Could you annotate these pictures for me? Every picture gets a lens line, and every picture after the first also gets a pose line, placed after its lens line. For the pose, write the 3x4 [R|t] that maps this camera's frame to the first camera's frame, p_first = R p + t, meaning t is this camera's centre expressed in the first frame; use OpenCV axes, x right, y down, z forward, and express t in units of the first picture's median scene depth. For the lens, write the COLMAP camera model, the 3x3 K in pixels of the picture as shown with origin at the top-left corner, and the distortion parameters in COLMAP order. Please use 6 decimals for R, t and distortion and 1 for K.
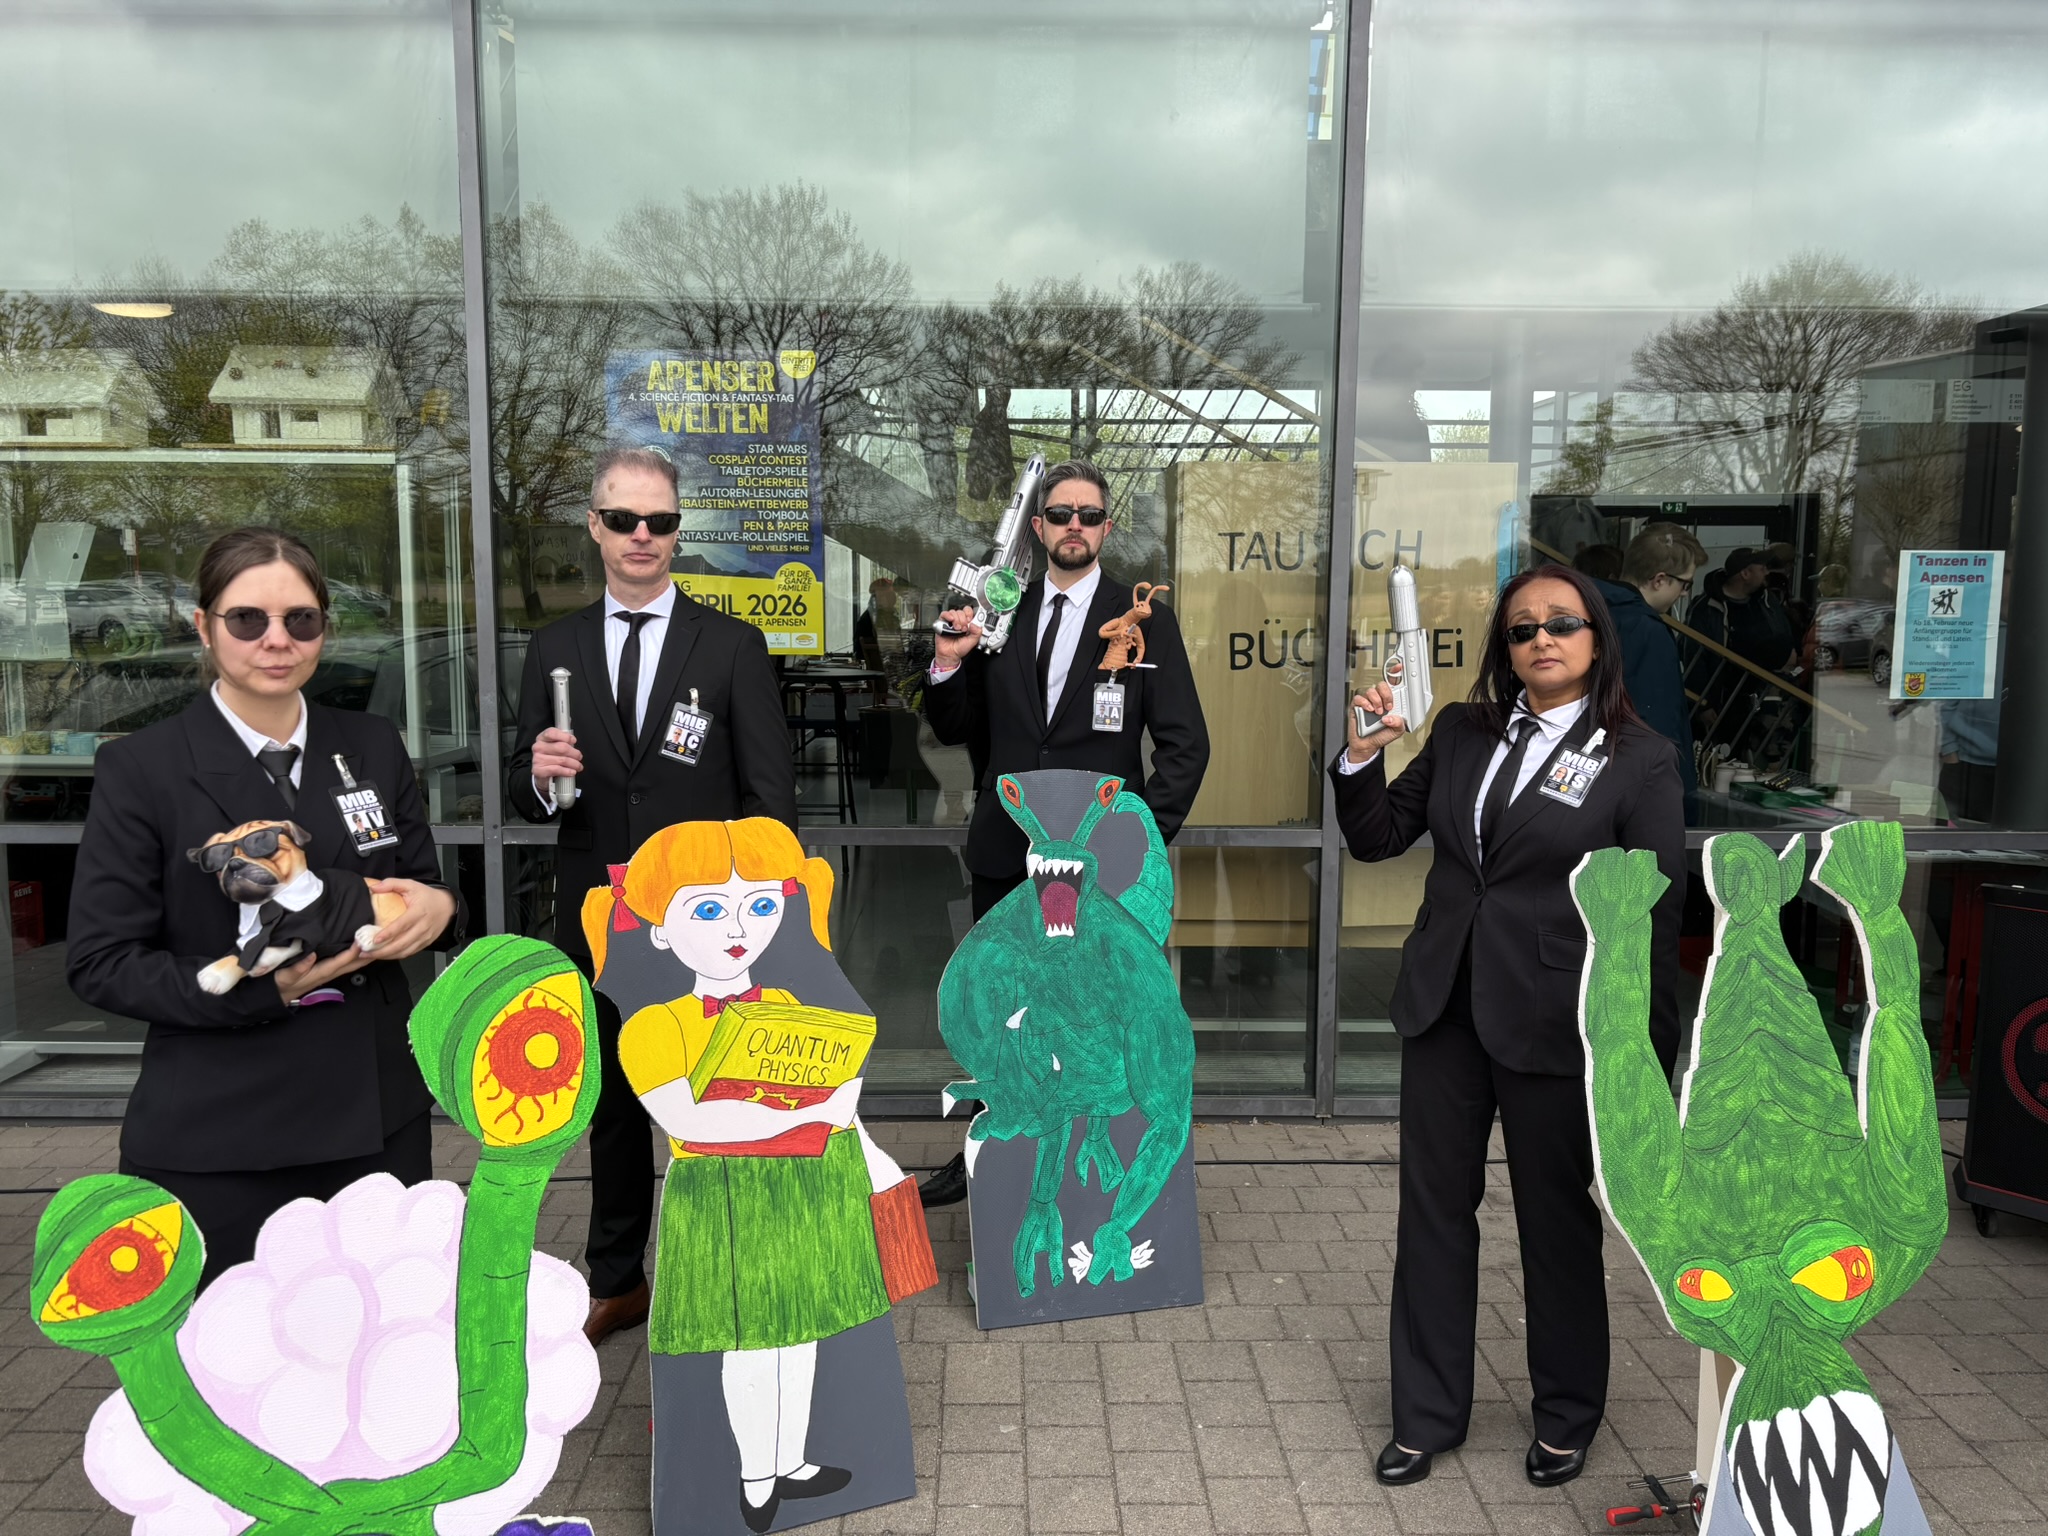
lens RADIAL K [[1509.2, 0, 1024.0], [0, 1509.2, 768.0], [0, 0, 1]] dist [0.070575, -0.109846]
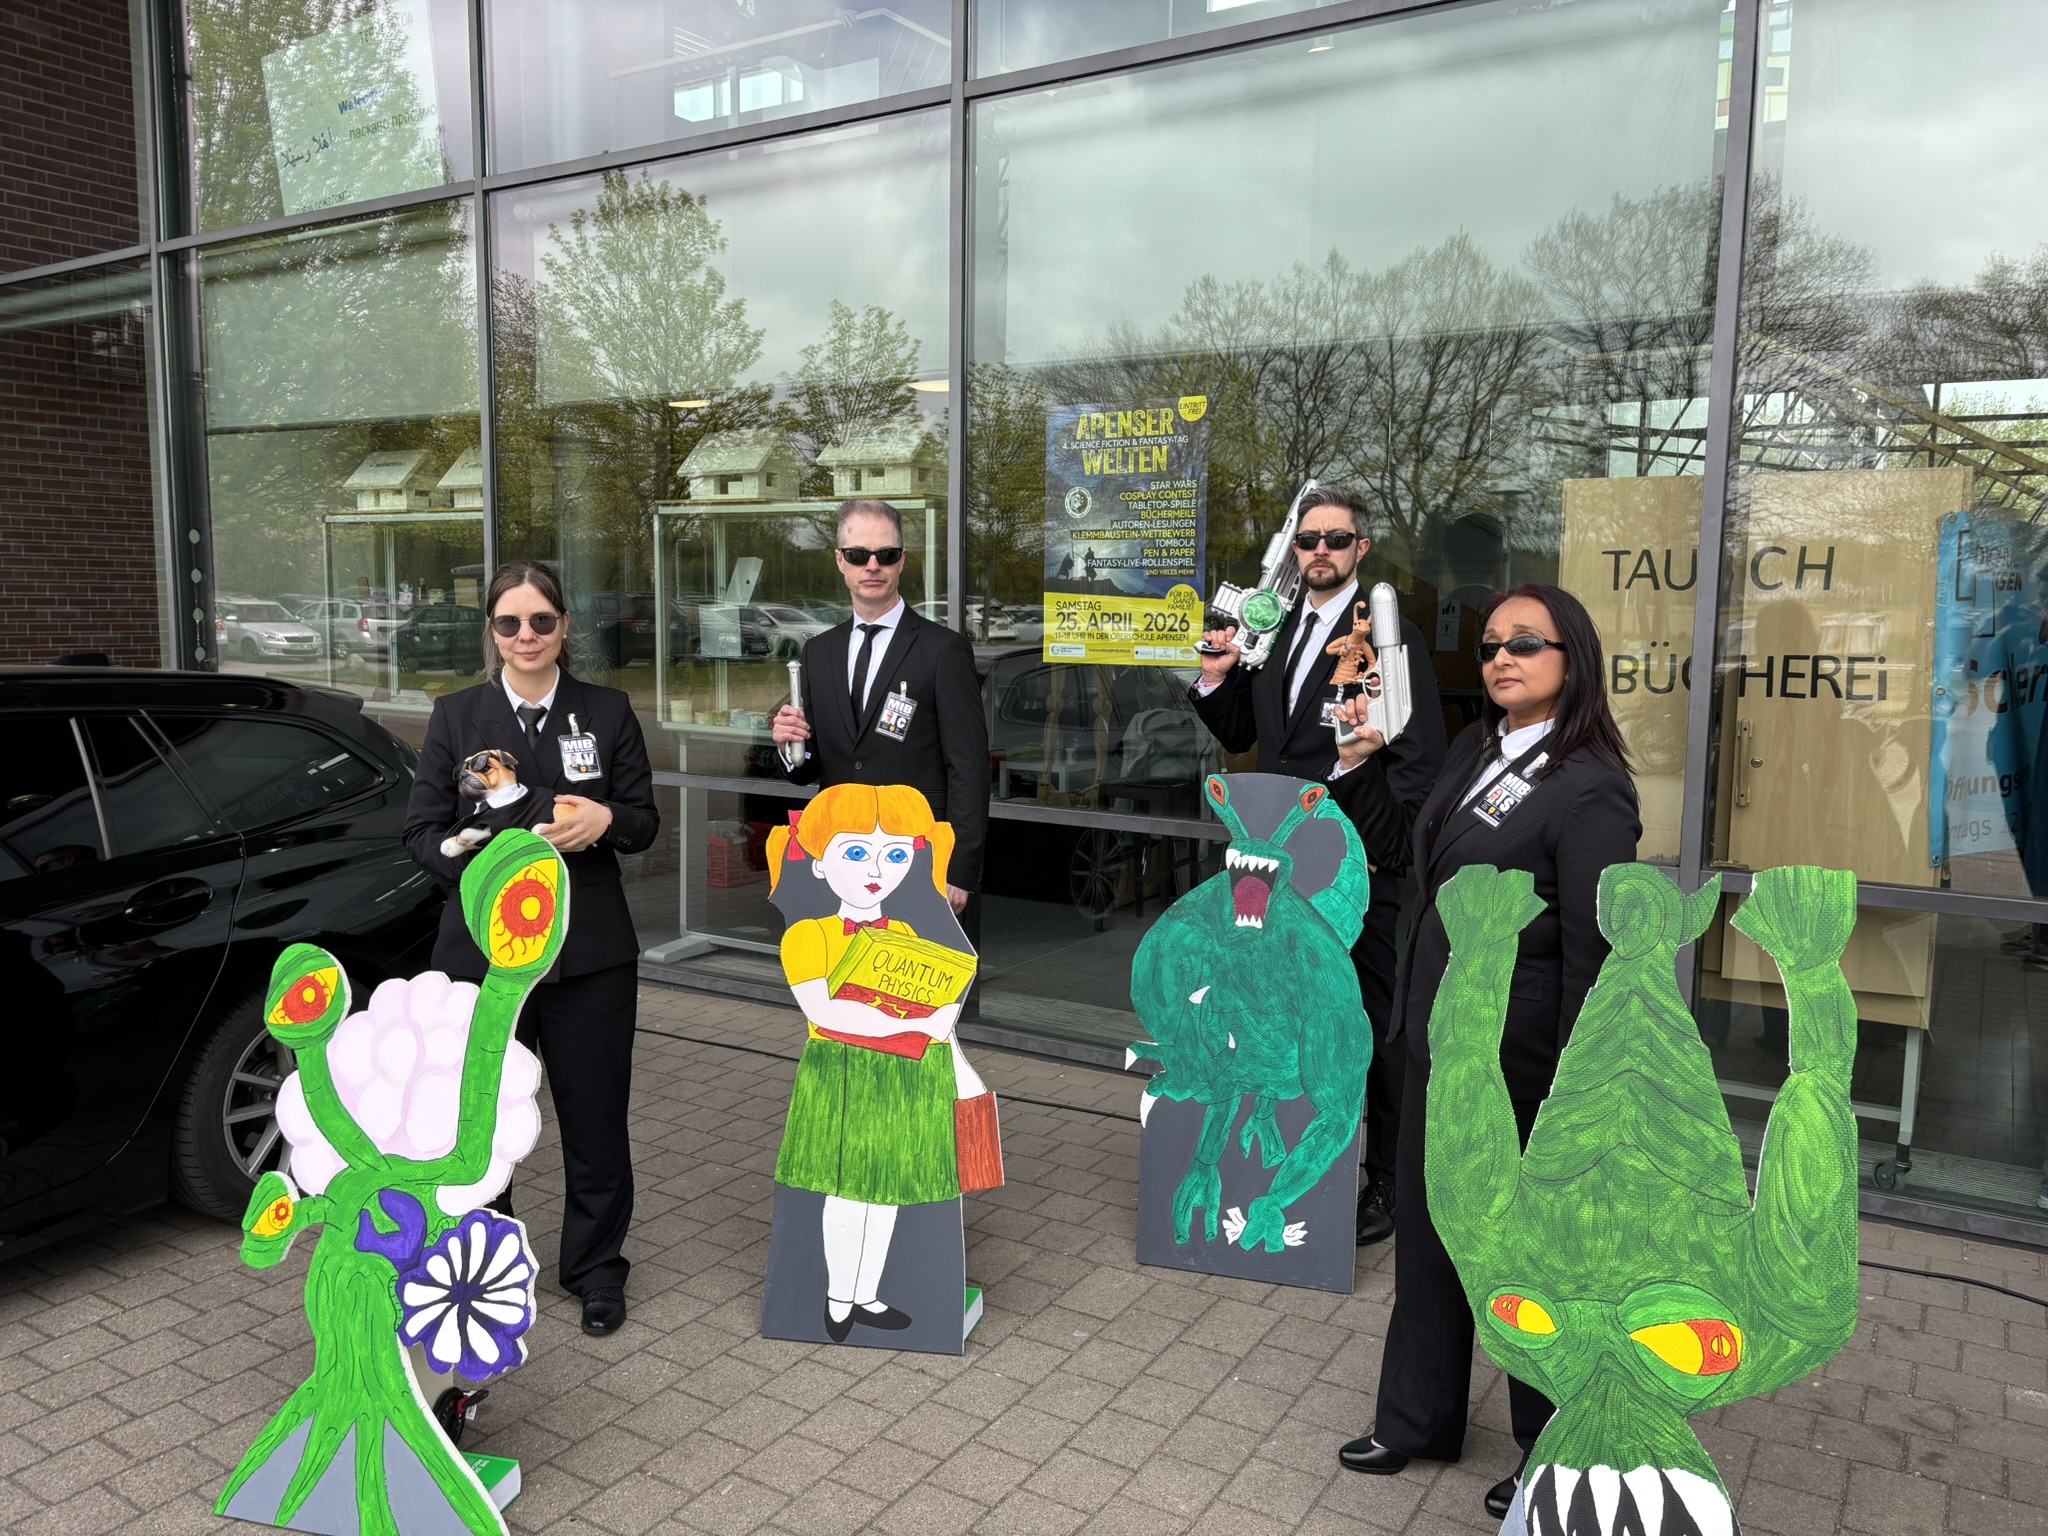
lens RADIAL K [[1509.2, 0, 1024.0], [0, 1509.2, 768.0], [0, 0, 1]] dist [0.070575, -0.109846]
pose [[0.844572, 0.061472, -0.531902, 0.598354], [-0.069105, 0.997594, 0.005566, 0.003359], [0.530964, 0.032056, 0.846788, -0.014687]]
